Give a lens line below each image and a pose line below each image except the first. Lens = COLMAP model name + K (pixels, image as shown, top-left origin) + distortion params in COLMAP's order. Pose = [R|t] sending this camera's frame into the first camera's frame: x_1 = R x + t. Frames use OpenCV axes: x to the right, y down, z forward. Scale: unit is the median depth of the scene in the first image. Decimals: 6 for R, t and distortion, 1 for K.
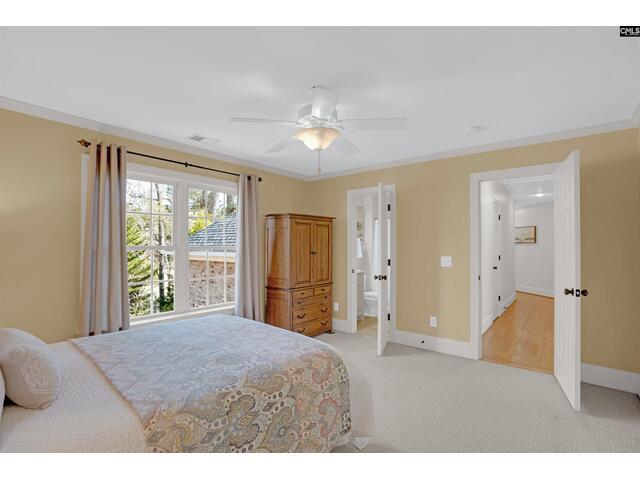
lens RADIAL K [[310.2, 0, 322.9], [0, 310.2, 240.1], [0, 0, 1]] dist [-0.020644, 0.001376]
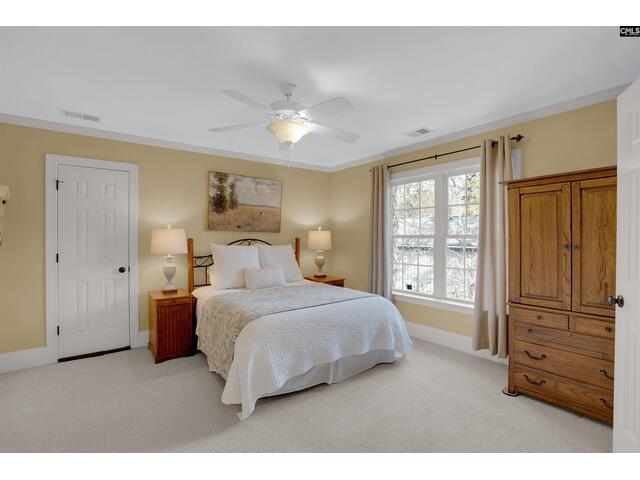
lens RADIAL K [[310.2, 0, 322.9], [0, 310.2, 240.1], [0, 0, 1]] dist [-0.020644, 0.001376]
pose [[-0.196109, 0.000946, -0.980582, 0.571533], [0.021447, 0.999764, -0.003324, 0.024652], [0.980348, -0.021683, -0.196083, 0.737907]]
